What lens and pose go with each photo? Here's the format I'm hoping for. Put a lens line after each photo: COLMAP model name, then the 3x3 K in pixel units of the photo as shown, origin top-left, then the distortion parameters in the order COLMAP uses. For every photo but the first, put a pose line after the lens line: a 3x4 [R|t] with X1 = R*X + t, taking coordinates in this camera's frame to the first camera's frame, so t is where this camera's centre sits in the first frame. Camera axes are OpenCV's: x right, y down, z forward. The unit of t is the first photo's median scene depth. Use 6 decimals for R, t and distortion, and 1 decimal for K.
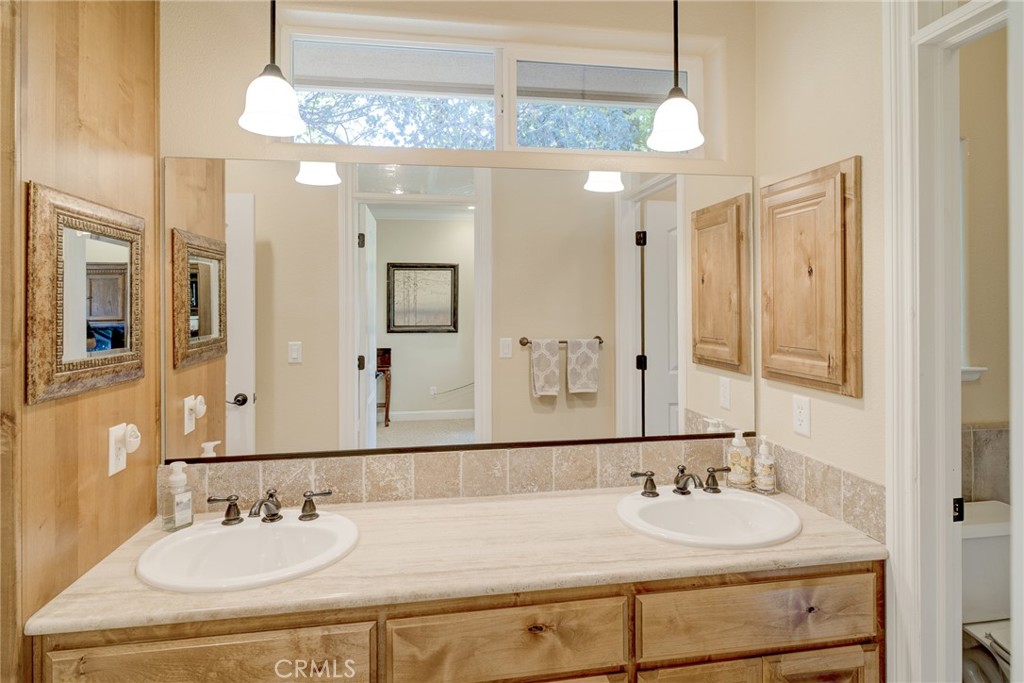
lens RADIAL K [[556.5, 0, 508.5], [0, 556.5, 304.0], [0, 0, 1]] dist [-0.003510, 0.000160]
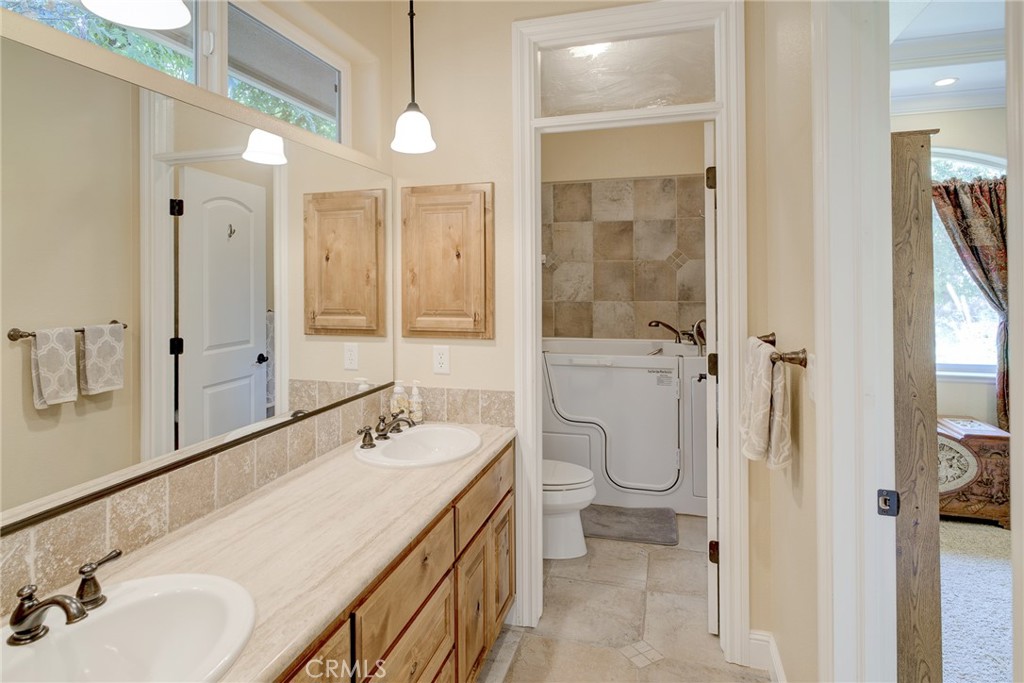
lens RADIAL K [[566.3, 0, 508.5], [0, 566.3, 281.7], [0, 0, 1]] dist [-0.000233, 0.001767]
pose [[0.437255, -0.002474, 0.899334, -0.655982], [0.005627, 0.999984, 0.000014, 0.008766], [-0.899320, 0.005055, 0.437262, 0.236844]]
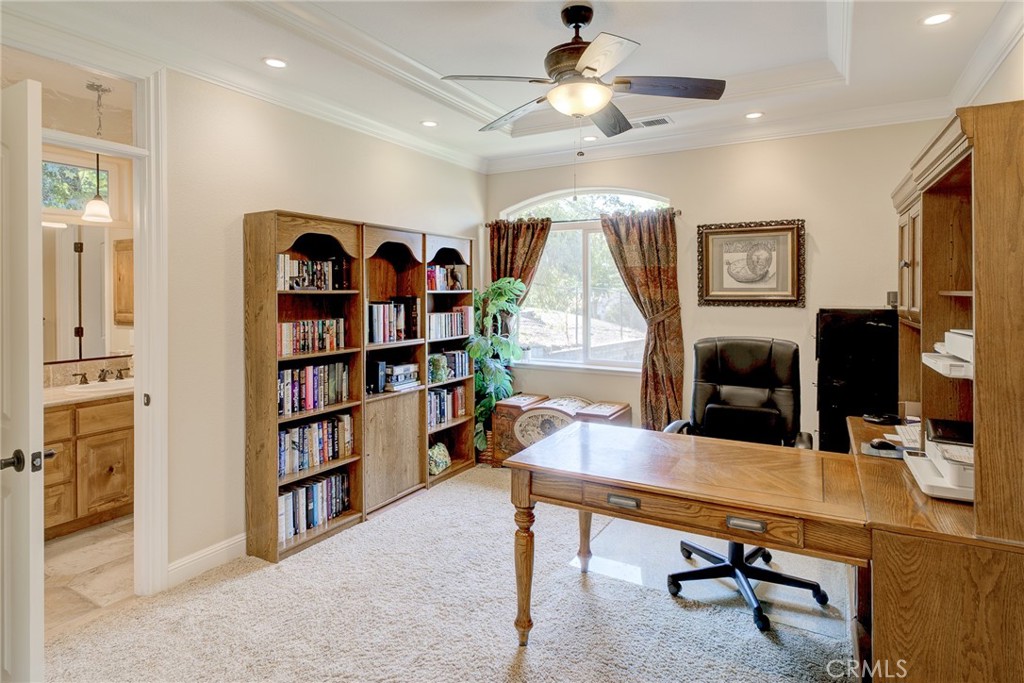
lens RADIAL K [[551.4, 0, 512.7], [0, 551.4, 292.2], [0, 0, 1]] dist [-0.001504, -0.000437]
pose [[0.620551, -0.000740, 0.784166, -0.361629], [0.000484, 1.000000, 0.000561, 0.000564], [-0.784166, 0.000031, 0.620551, -1.519923]]
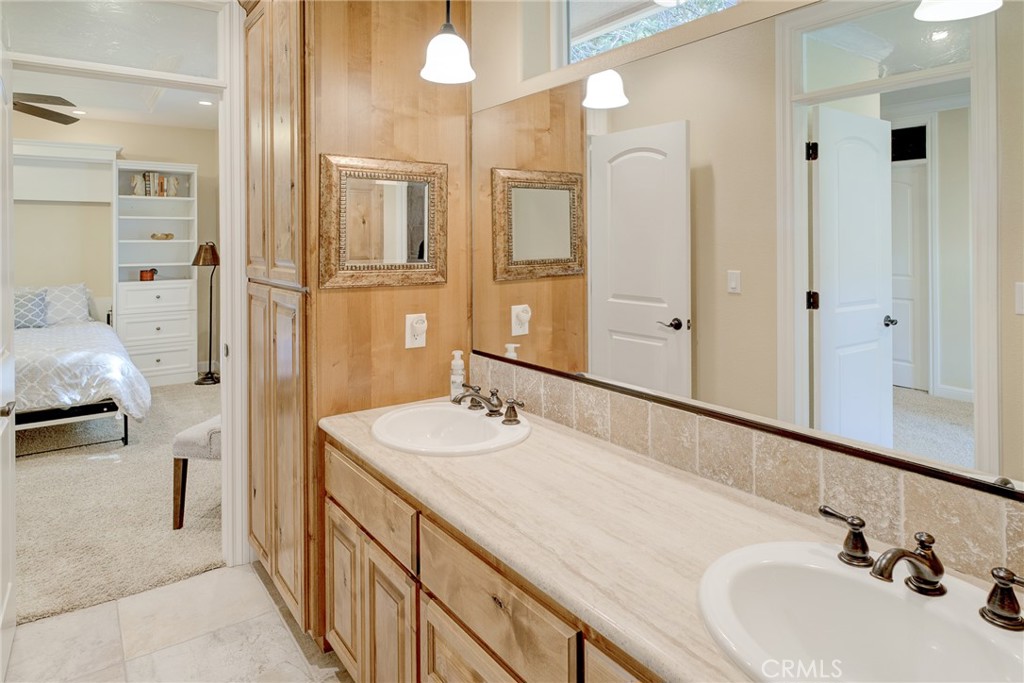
lens RADIAL K [[606.8, 0, 554.0], [0, 606.8, 237.4], [0, 0, 1]] dist [-0.001962, 0.000300]
pose [[0.483122, -0.001909, -0.875551, 0.636537], [0.005539, 0.999984, 0.000876, 0.019500], [0.875535, -0.005273, 0.483125, 0.444701]]
